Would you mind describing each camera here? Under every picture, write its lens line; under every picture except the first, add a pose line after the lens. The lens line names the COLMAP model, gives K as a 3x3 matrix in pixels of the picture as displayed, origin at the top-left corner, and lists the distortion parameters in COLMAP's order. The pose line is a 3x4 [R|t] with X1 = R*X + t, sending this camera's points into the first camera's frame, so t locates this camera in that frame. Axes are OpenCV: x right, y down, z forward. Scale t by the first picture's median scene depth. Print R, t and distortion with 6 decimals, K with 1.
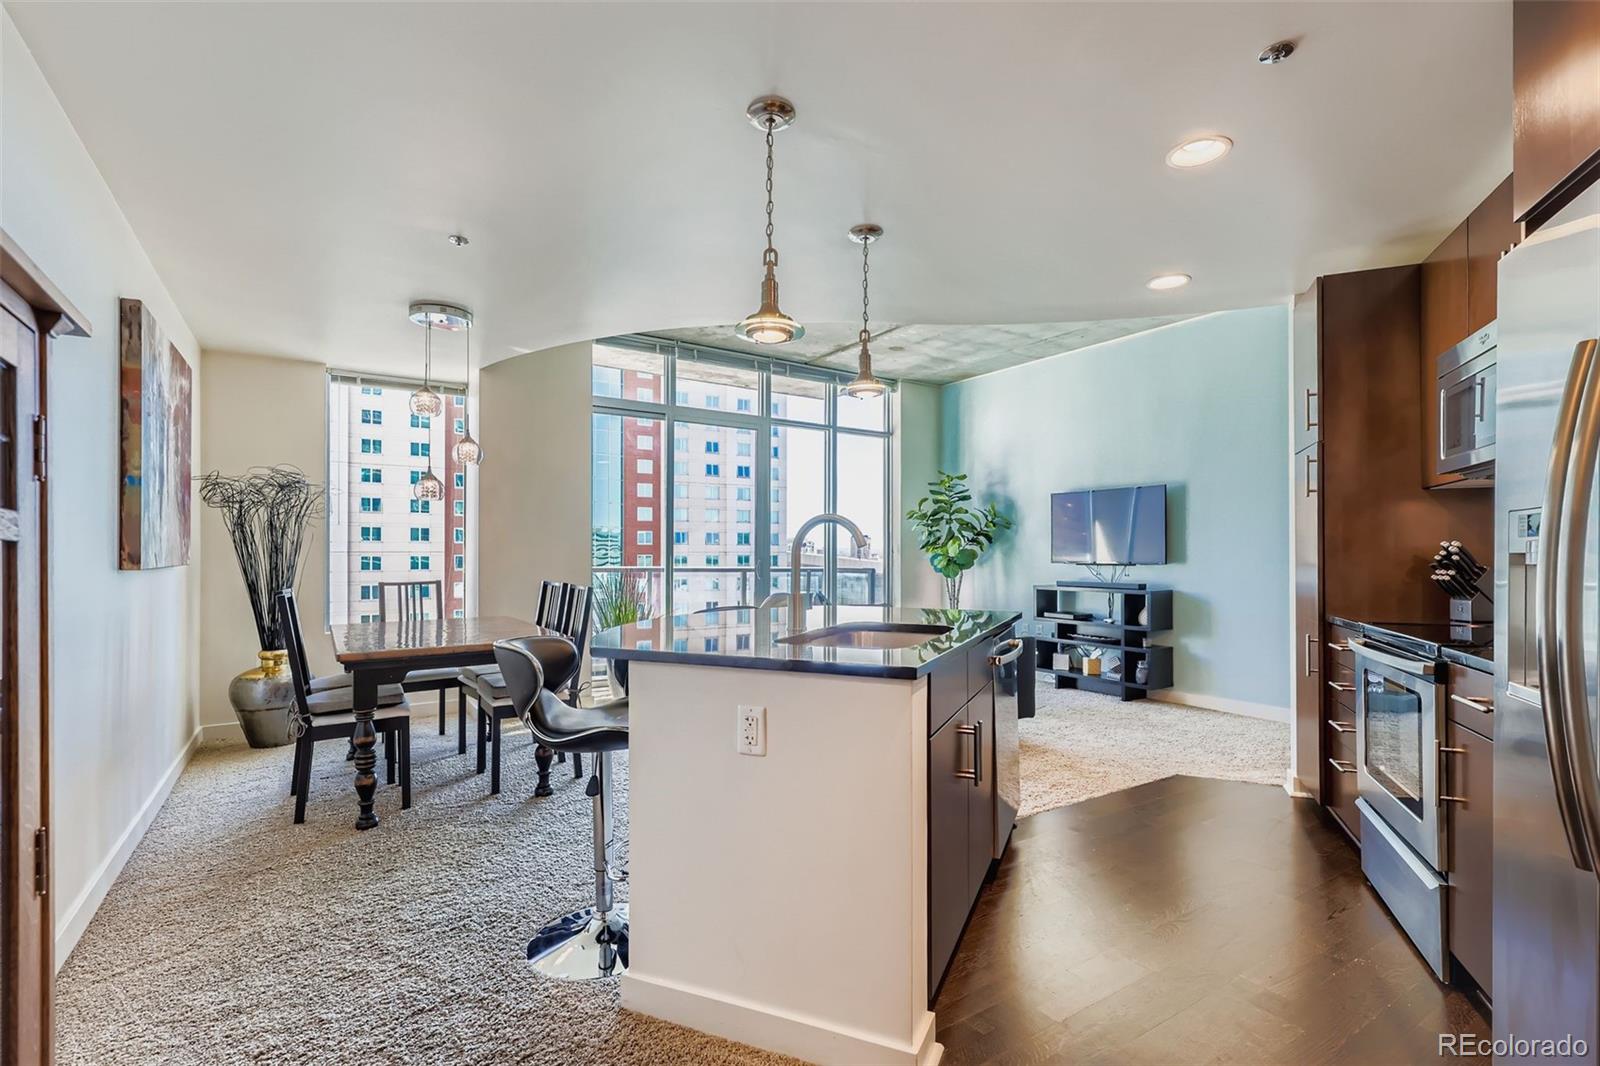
lens RADIAL K [[728.1, 0, 805.6], [0, 728.1, 553.5], [0, 0, 1]] dist [-0.004001, -0.000278]
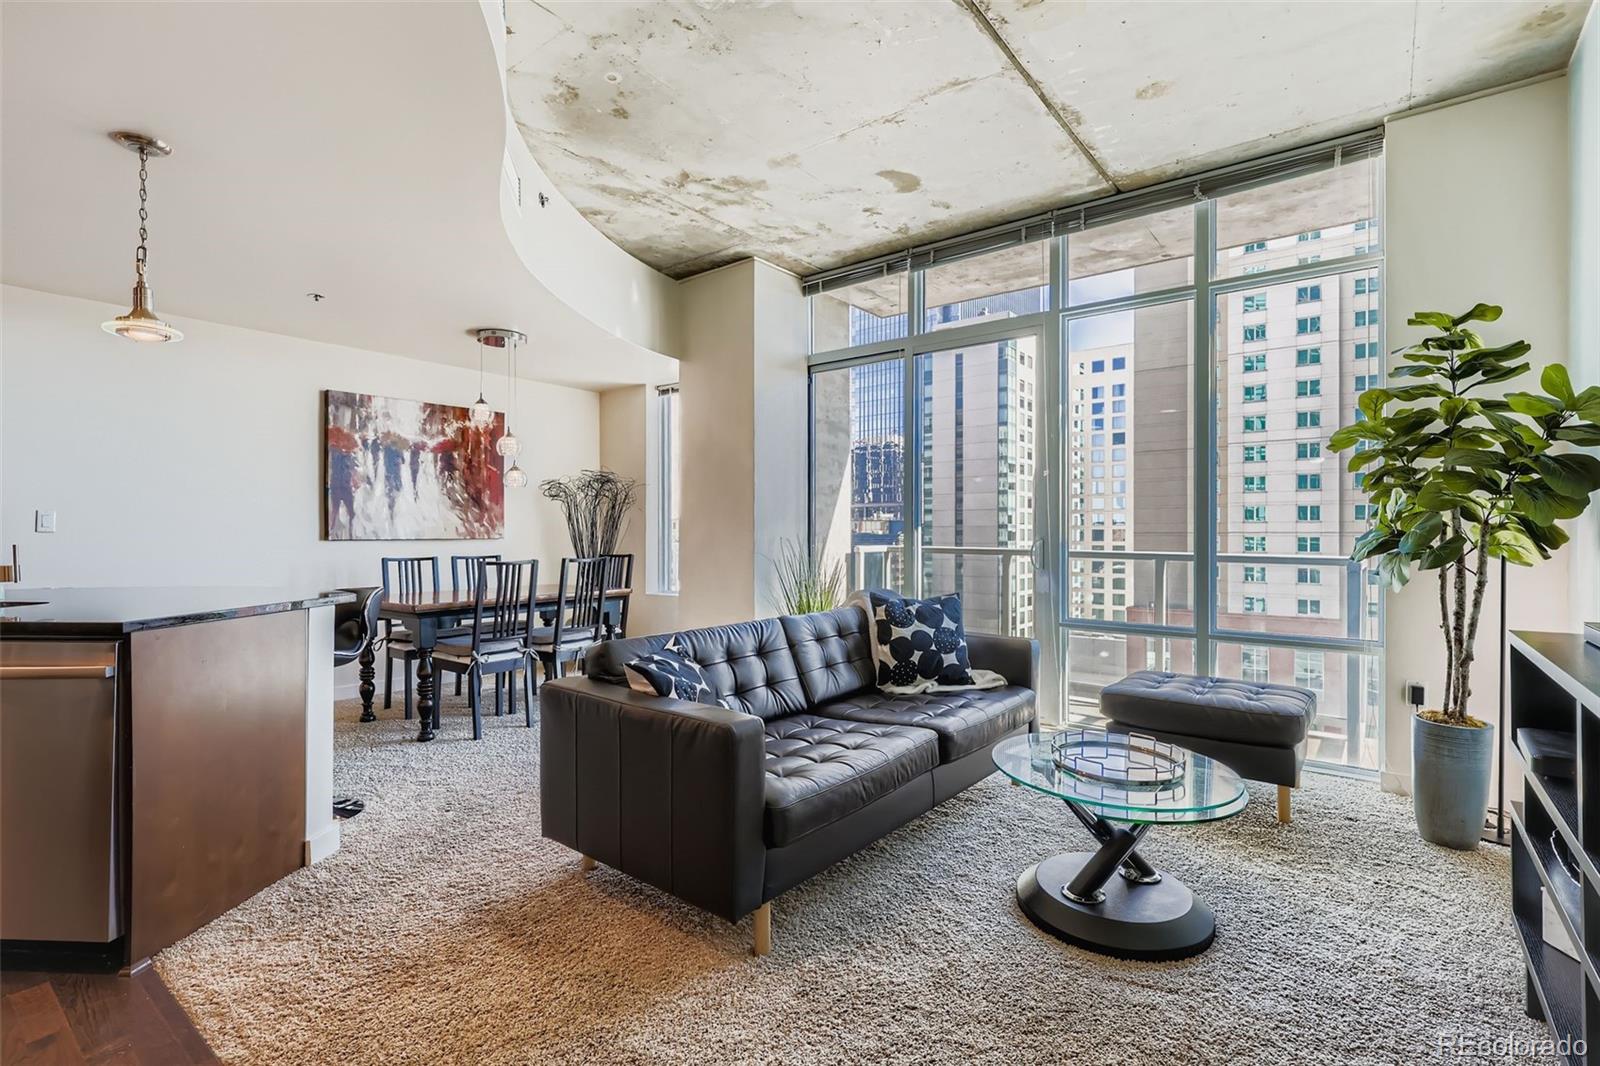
lens RADIAL K [[746.7, 0, 809.8], [0, 746.7, 536.2], [0, 0, 1]] dist [-0.000028, -0.000049]
pose [[0.313892, 0.000991, -0.949458, 0.746420], [0.001506, 0.999998, 0.001542, 0.003522], [0.949458, -0.001914, 0.313890, 0.942025]]
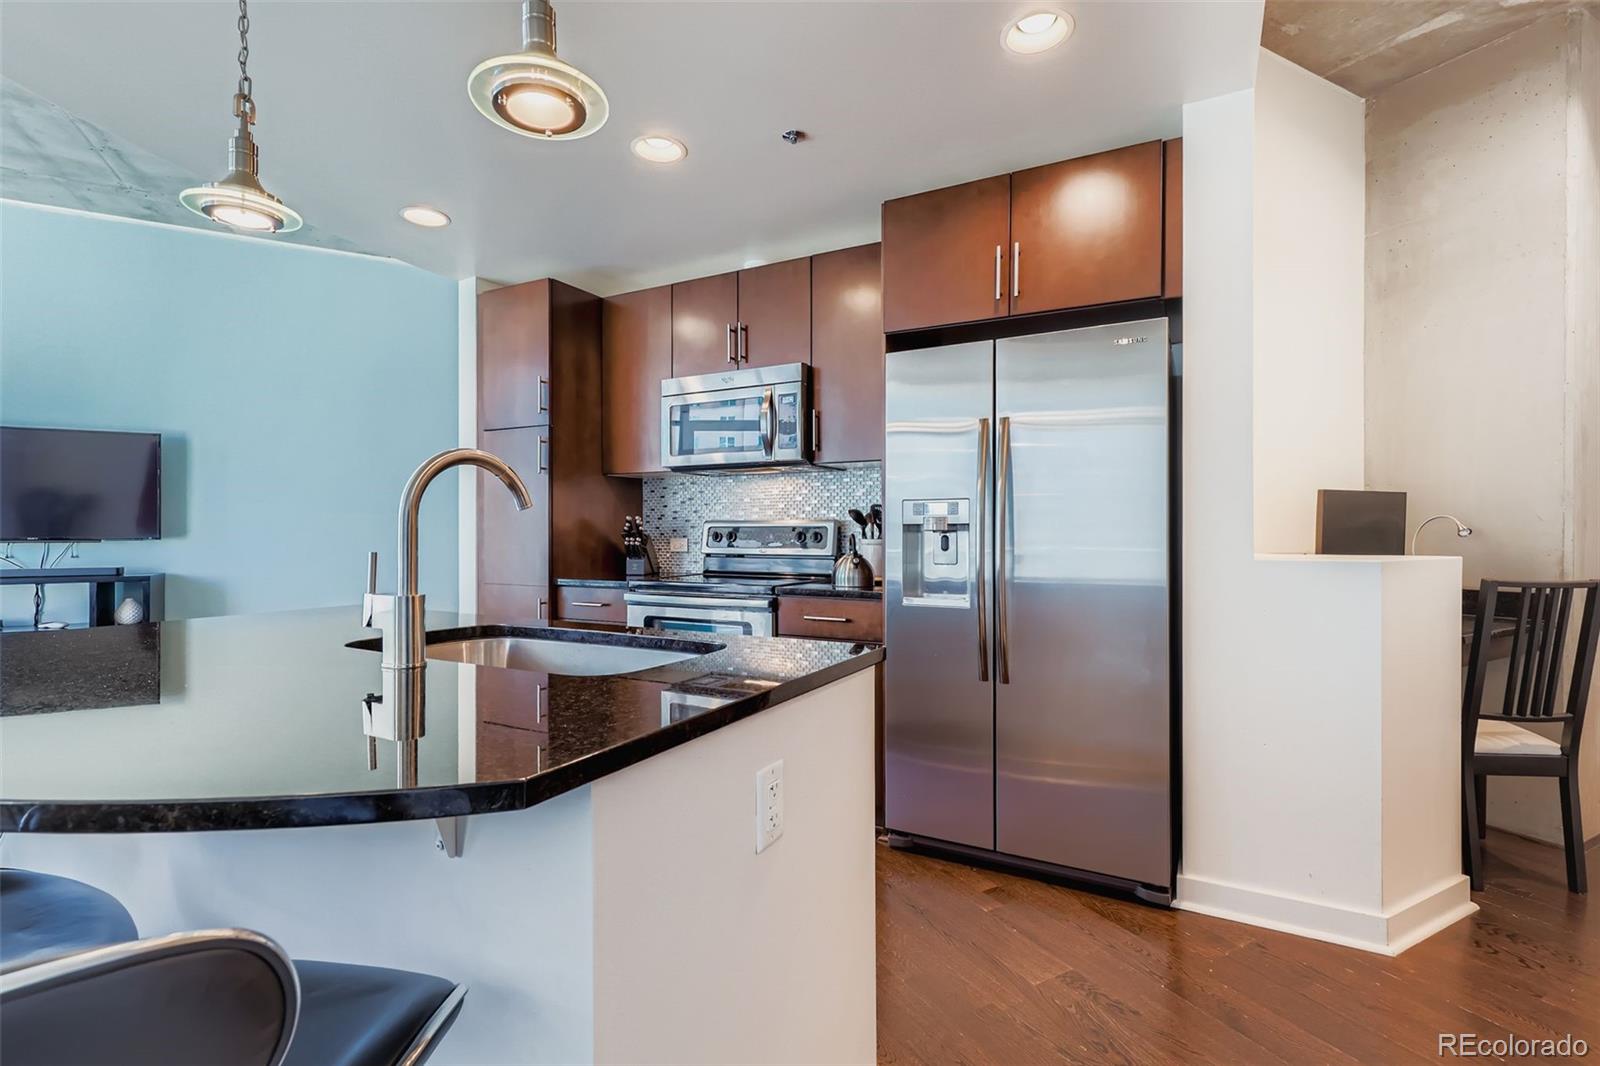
lens RADIAL K [[746.7, 0, 809.8], [0, 746.7, 536.2], [0, 0, 1]] dist [-0.000028, -0.000049]
pose [[0.086152, -0.008137, 0.996249, -0.275491], [-0.001611, 0.999964, 0.008306, 0.004884], [-0.996281, -0.002320, 0.086136, 0.330820]]
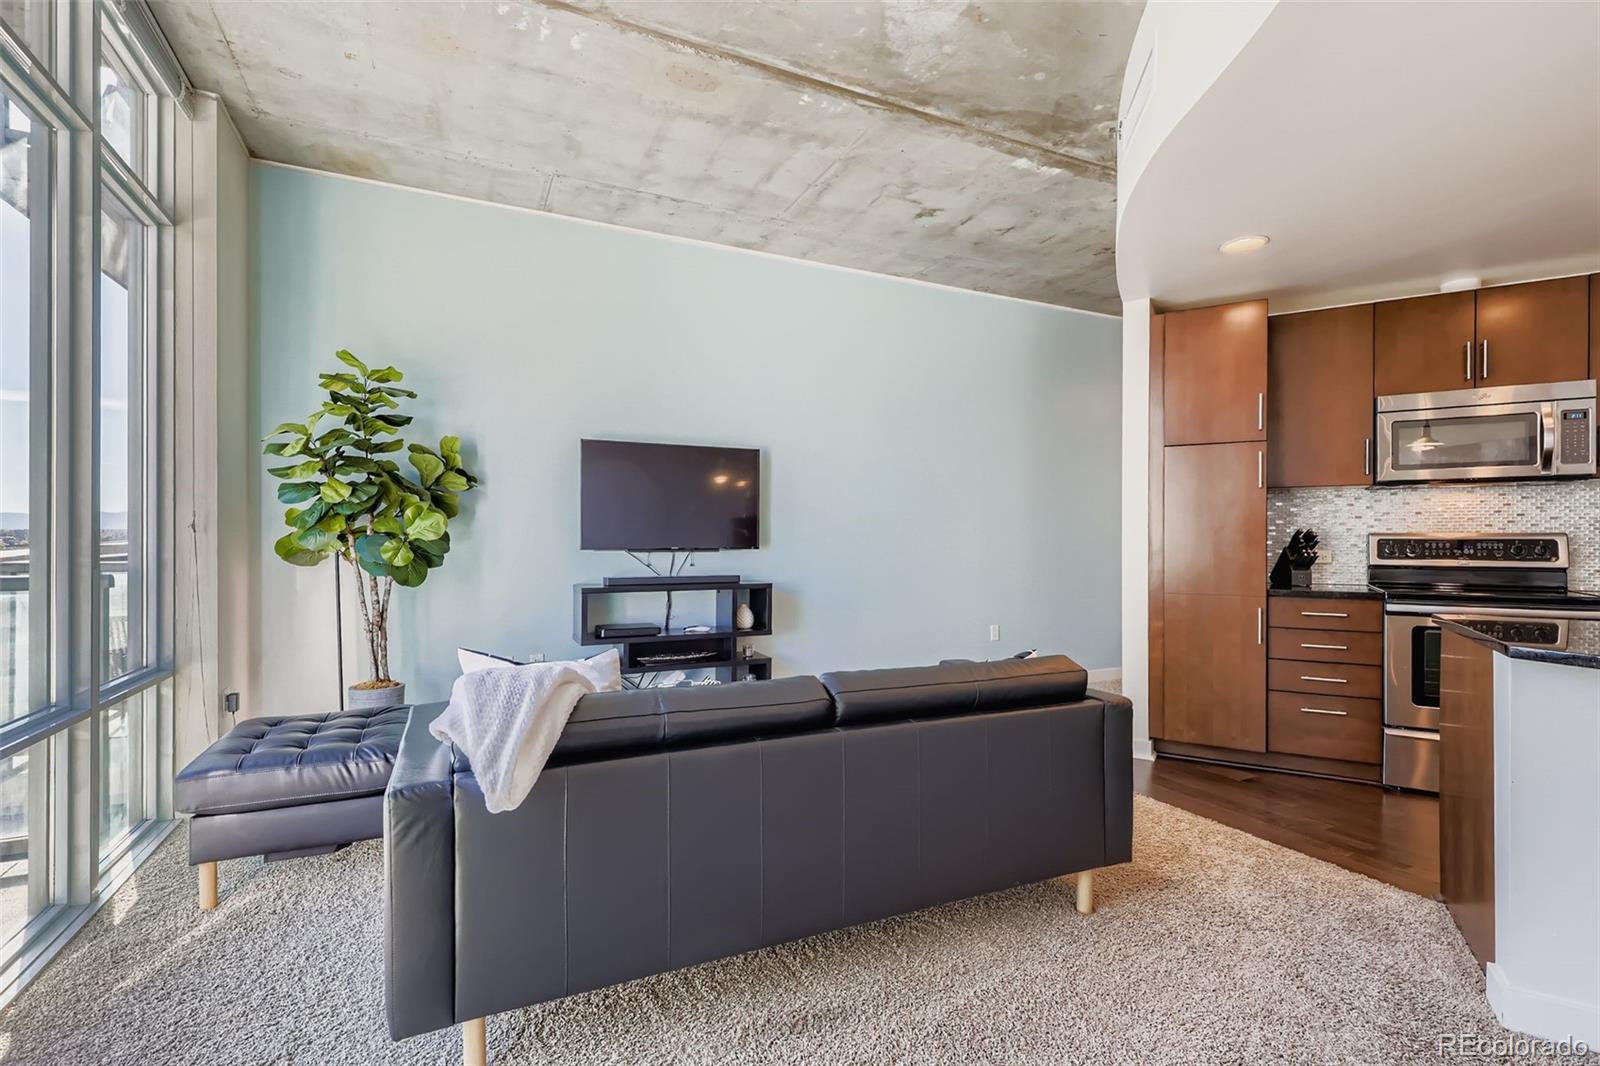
lens RADIAL K [[746.7, 0, 809.8], [0, 746.7, 536.2], [0, 0, 1]] dist [-0.000028, -0.000049]
pose [[0.137144, 0.001858, 0.990549, -0.394001], [-0.003853, 0.999992, -0.001342, 0.002104], [-0.990544, -0.003632, 0.137150, 1.069478]]
